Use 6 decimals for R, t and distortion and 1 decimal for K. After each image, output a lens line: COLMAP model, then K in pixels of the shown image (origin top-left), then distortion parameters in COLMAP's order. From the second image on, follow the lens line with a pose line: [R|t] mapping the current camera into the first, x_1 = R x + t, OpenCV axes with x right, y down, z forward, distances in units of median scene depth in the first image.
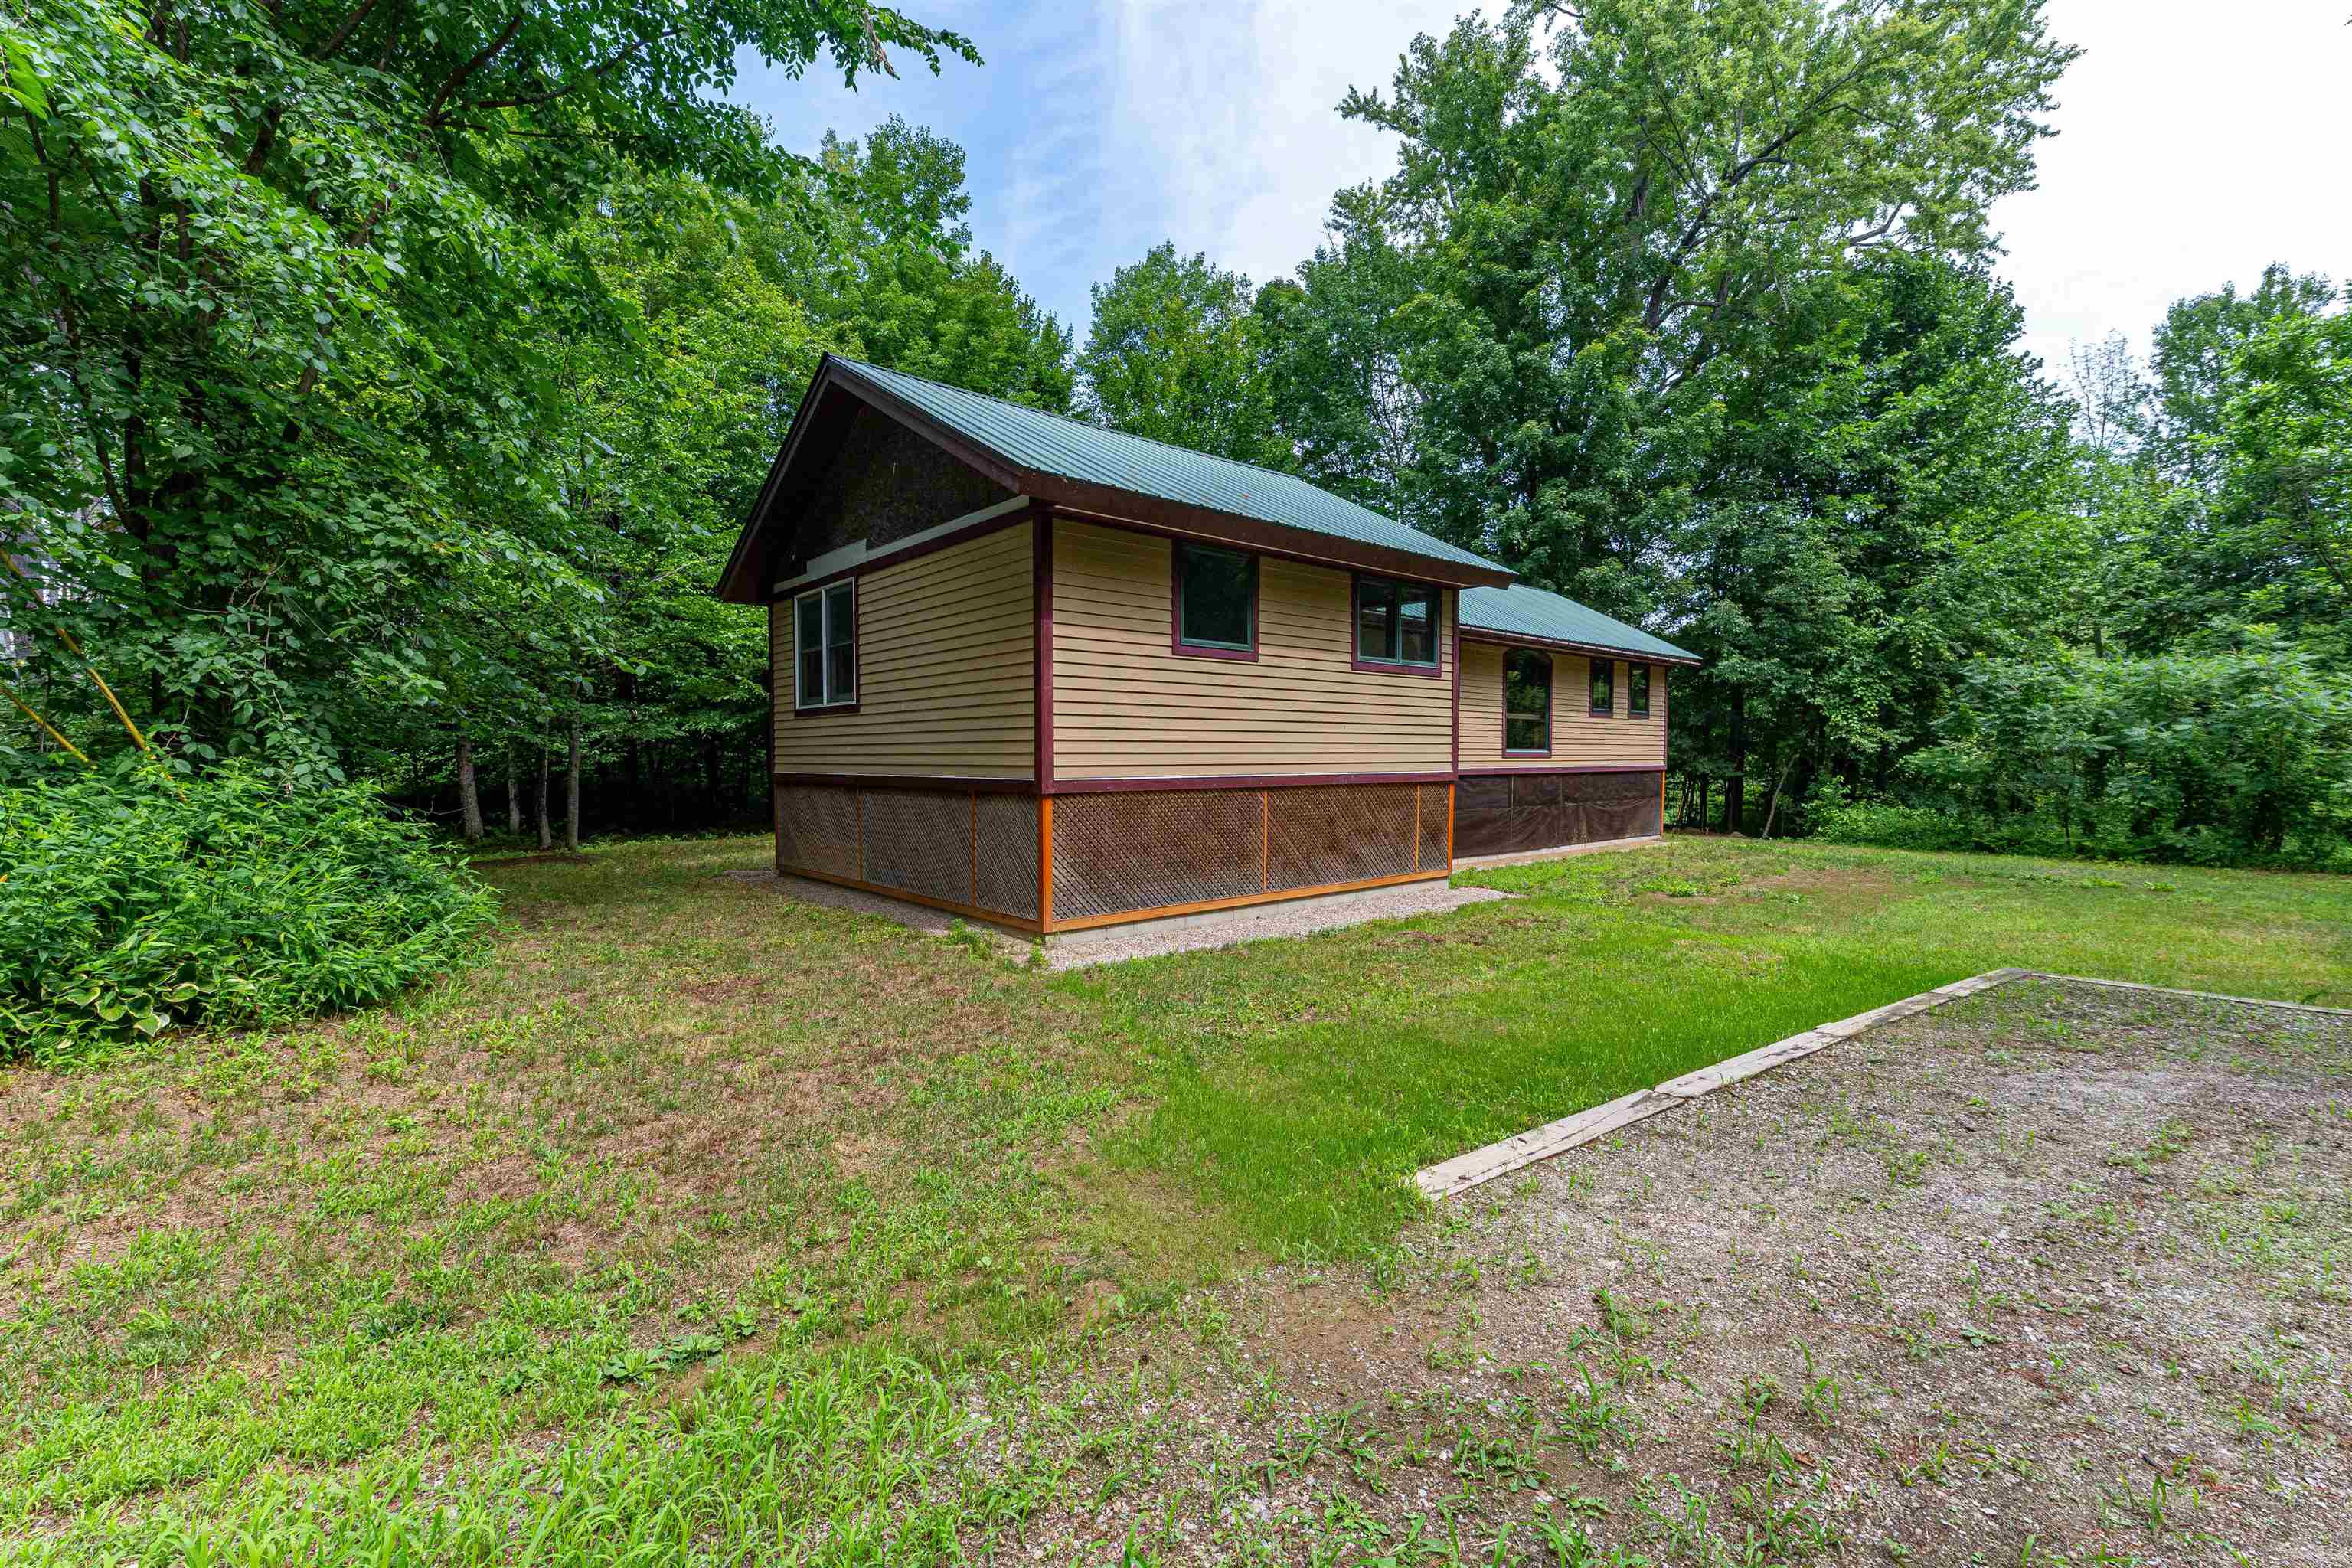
lens RADIAL K [[1015.0, 0, 1183.9], [0, 1015.0, 787.7], [0, 0, 1]] dist [0.001260, 0.000305]
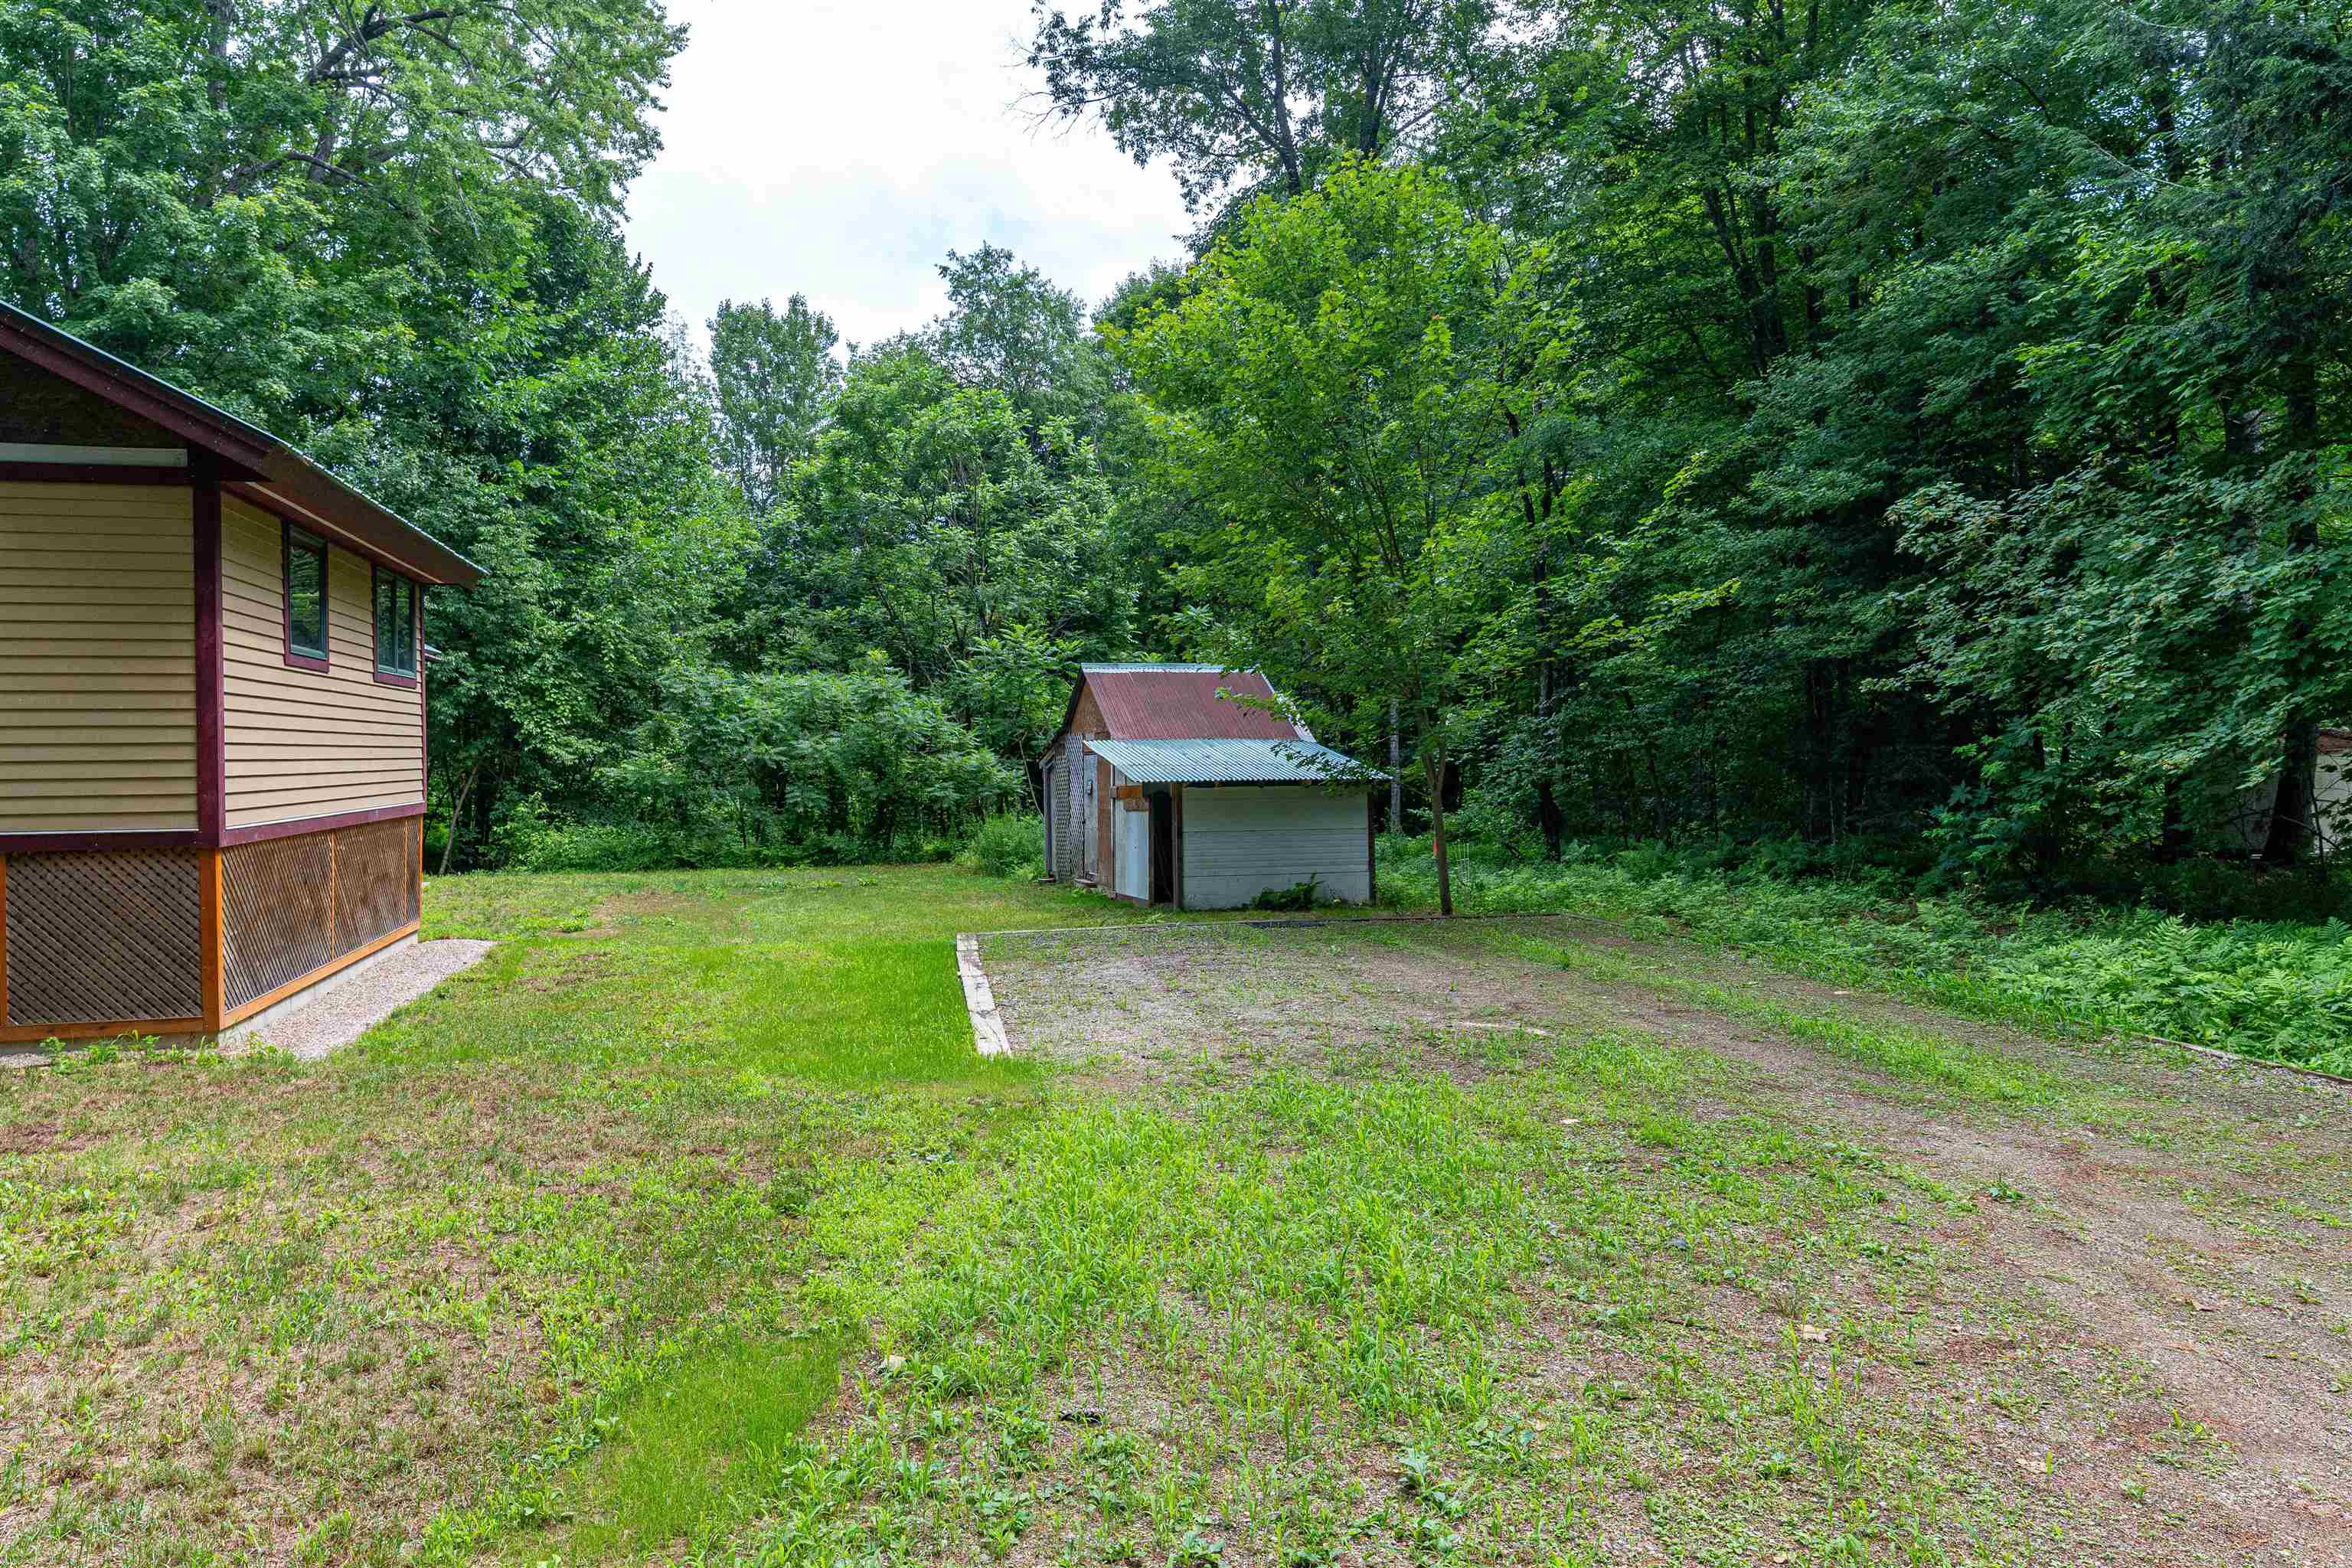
lens RADIAL K [[1546.8, 0, 1176.0], [0, 1546.8, 784.0], [0, 0, 1]] dist [0.005063, 0.000765]
pose [[0.439872, -0.023120, 0.897763, -0.288422], [0.038533, 0.999234, 0.006854, -0.007358], [-0.897233, 0.031578, 0.440426, -0.055303]]
